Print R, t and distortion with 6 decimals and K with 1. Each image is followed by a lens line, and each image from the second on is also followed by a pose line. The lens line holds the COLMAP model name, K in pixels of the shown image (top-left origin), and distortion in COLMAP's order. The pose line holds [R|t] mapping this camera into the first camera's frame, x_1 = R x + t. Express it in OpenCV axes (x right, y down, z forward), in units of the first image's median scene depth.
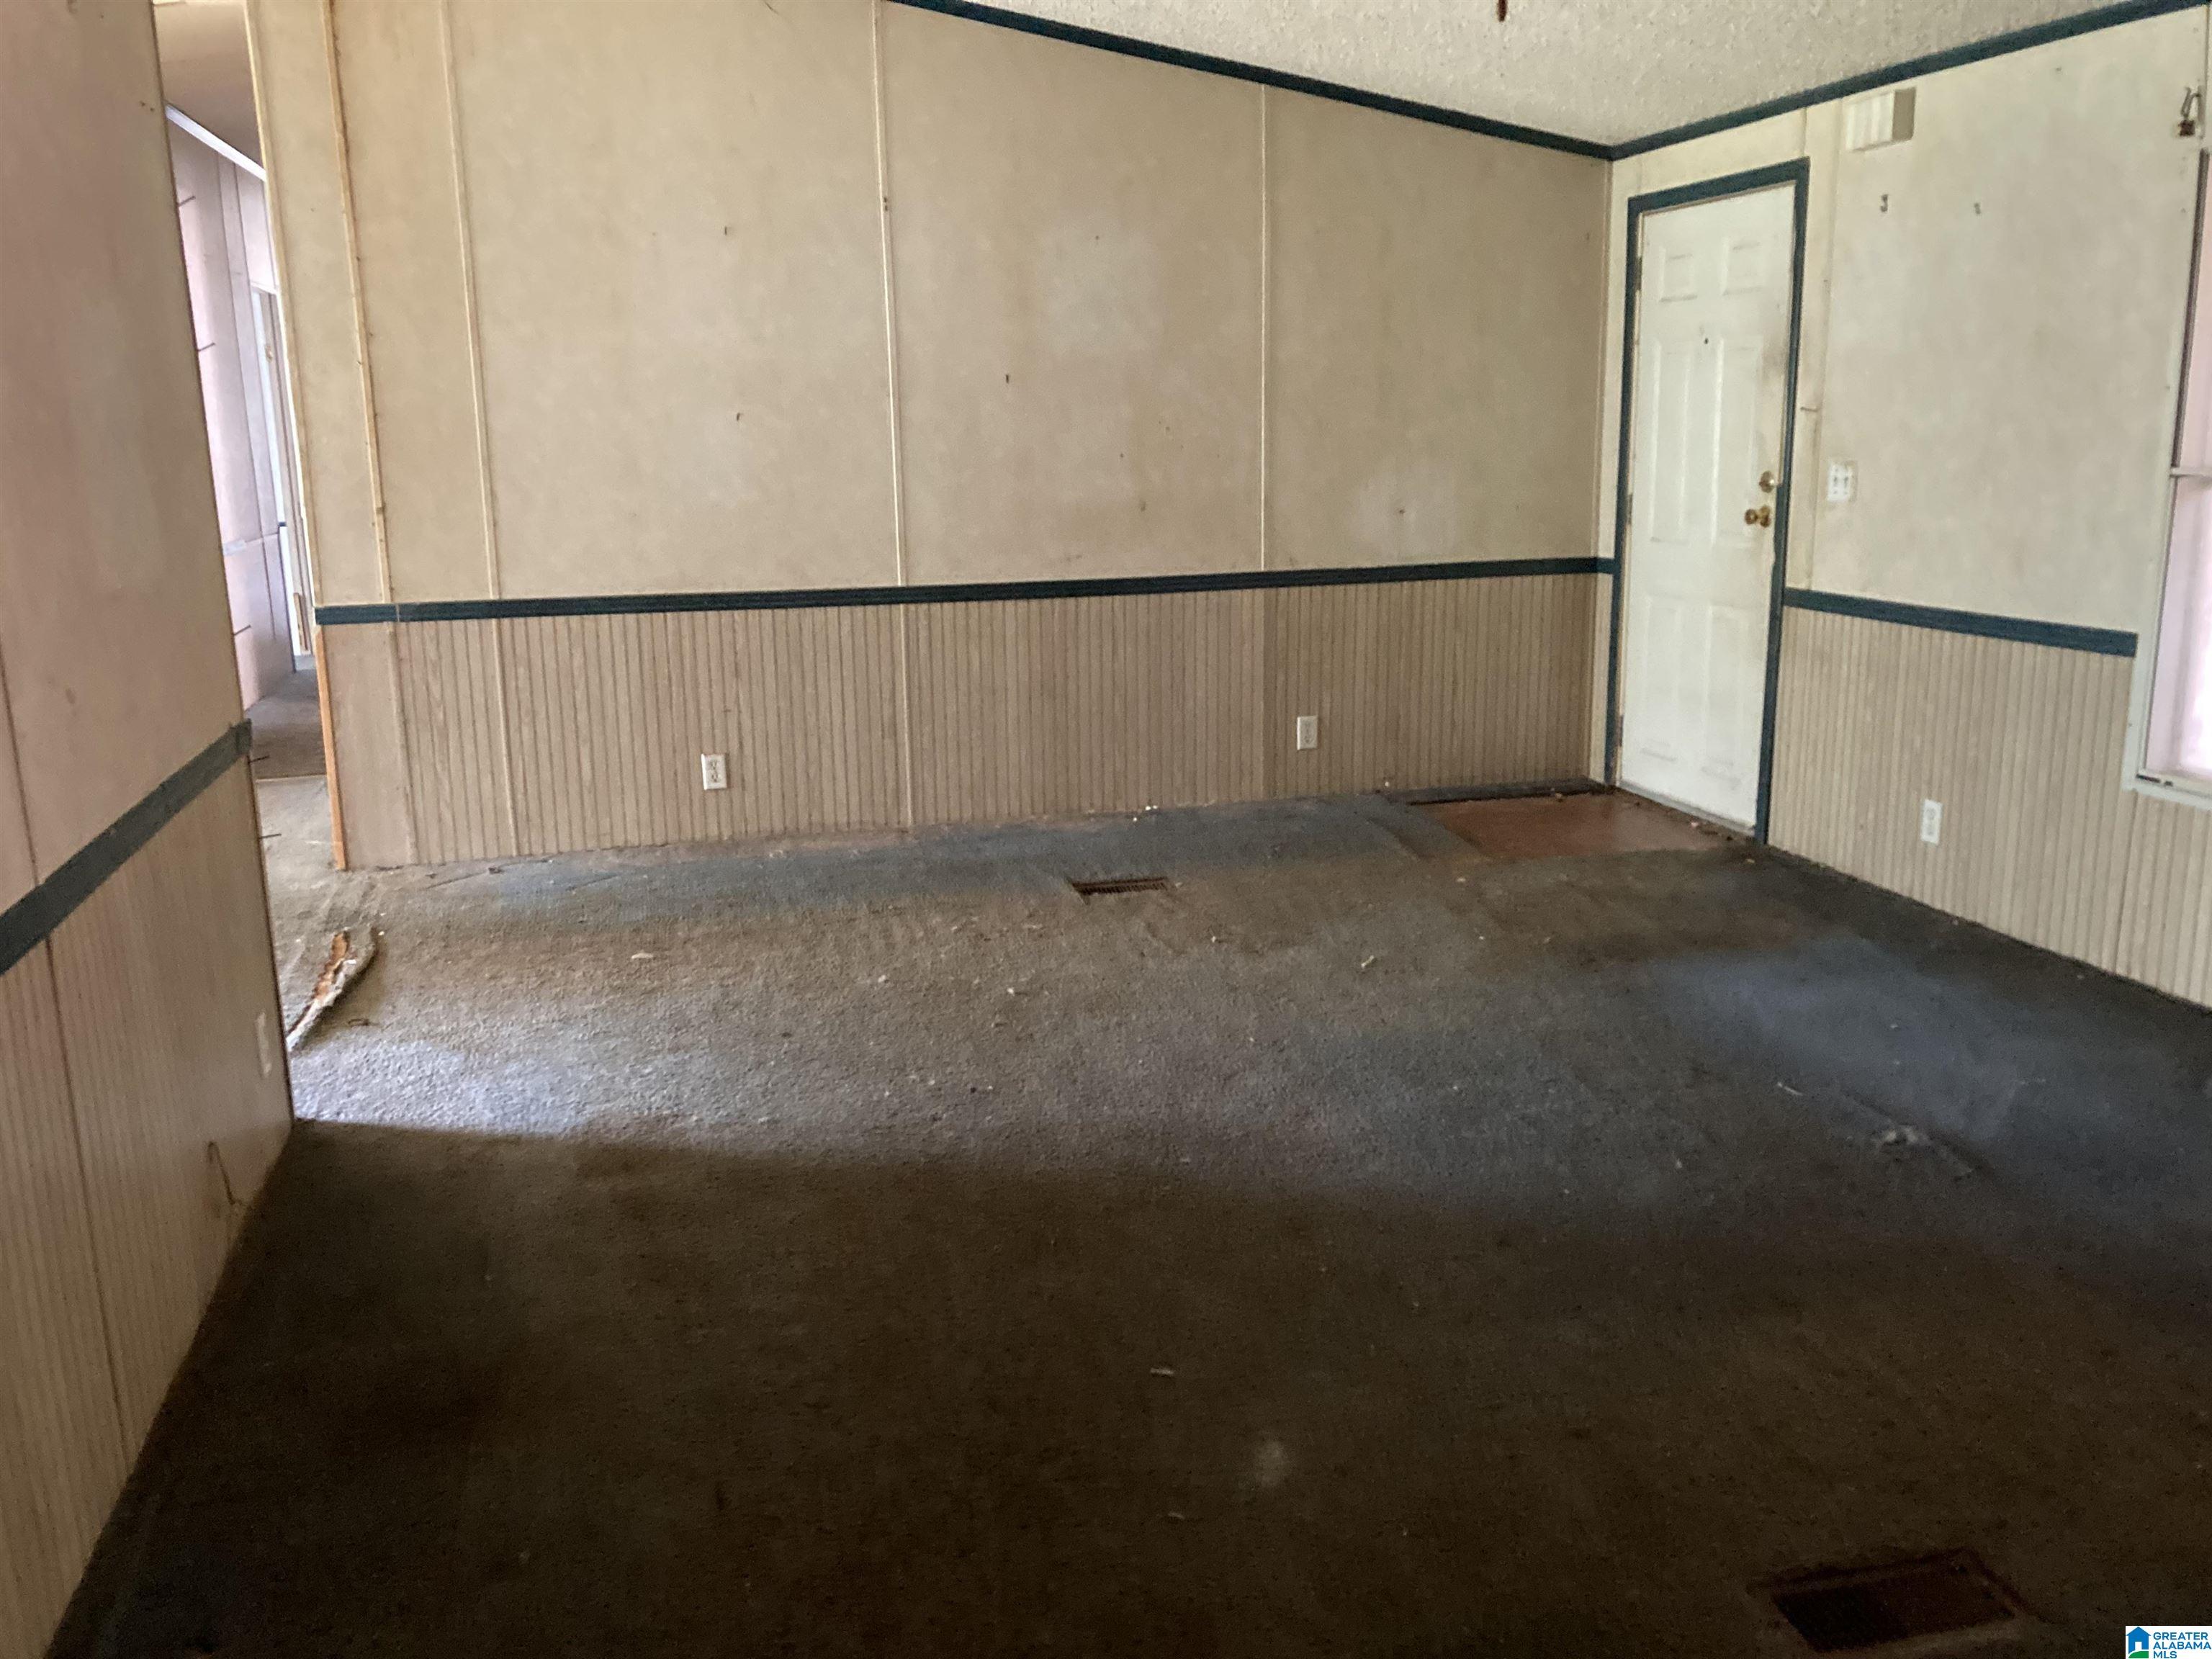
lens RADIAL K [[1838.1, 0, 1106.5], [0, 1838.1, 834.6], [0, 0, 1]] dist [0.012868, 0.005445]
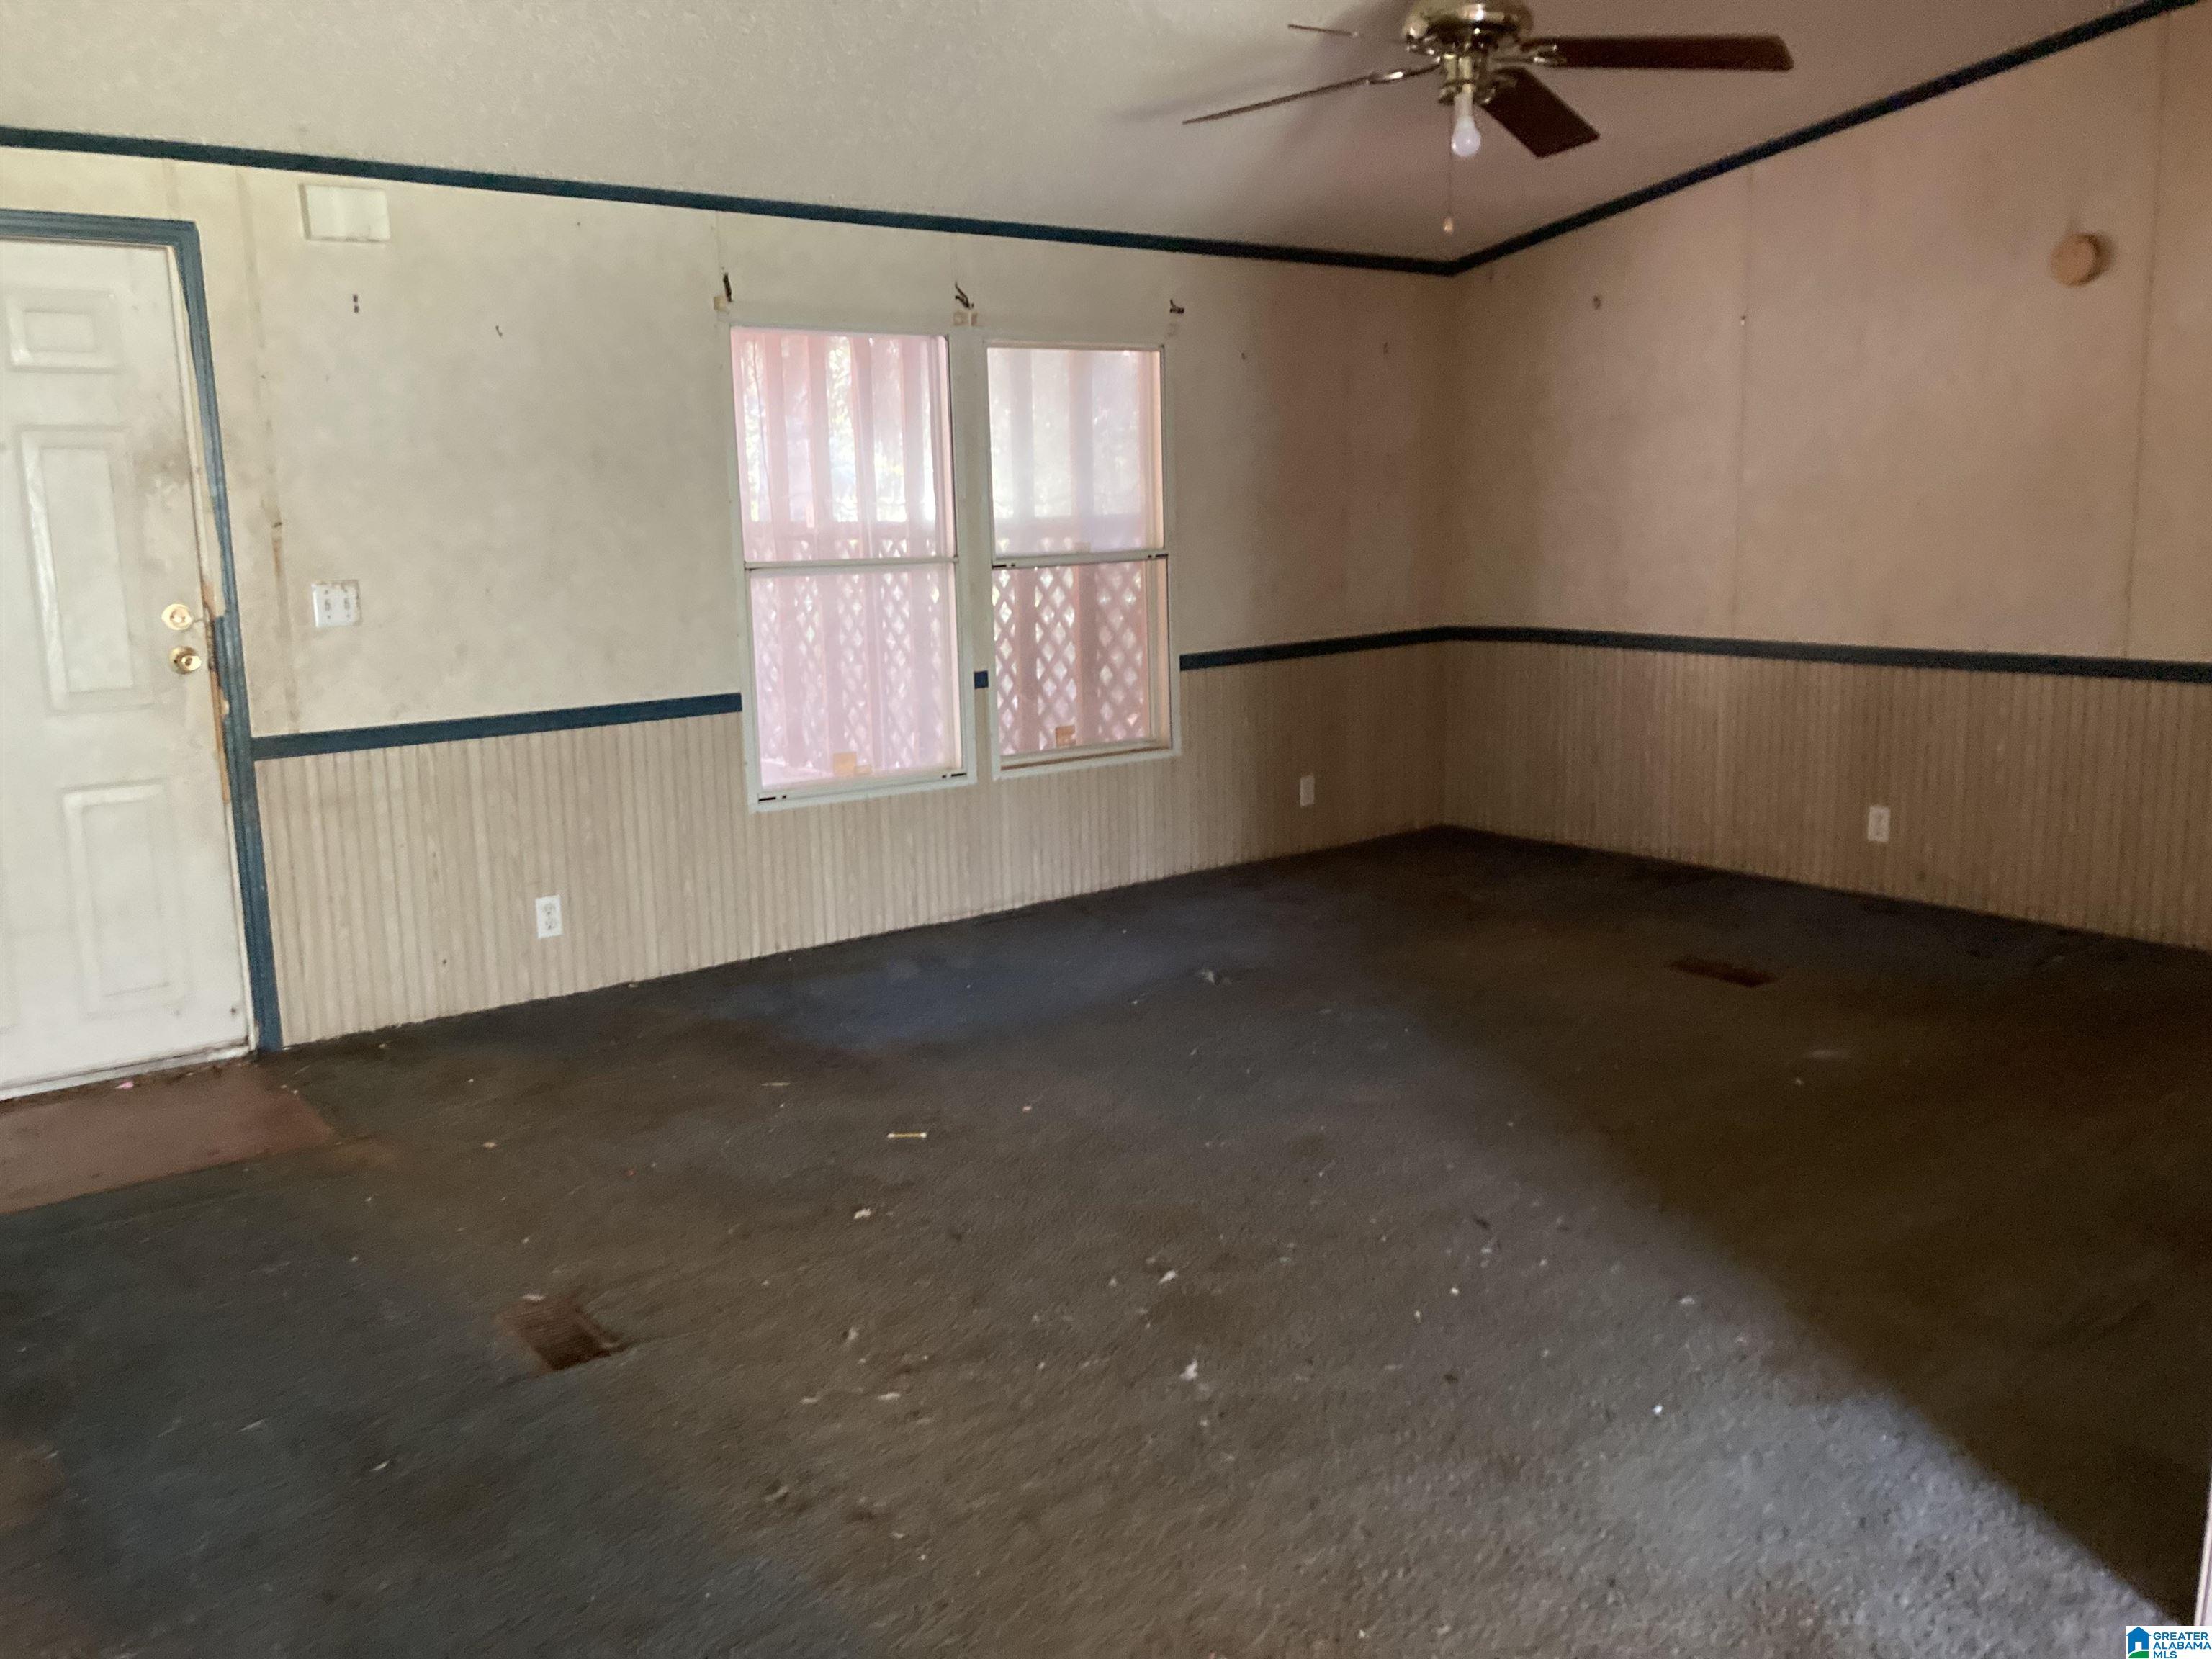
lens RADIAL K [[1838.1, 0, 1117.6], [0, 1838.1, 829.0], [0, 0, 1]] dist [0.012868, 0.005445]
pose [[-0.412388, -0.148847, 0.898766, -0.595627], [0.221733, 0.940494, 0.257497, -0.245367], [-0.883612, 0.305475, -0.354844, 1.061424]]
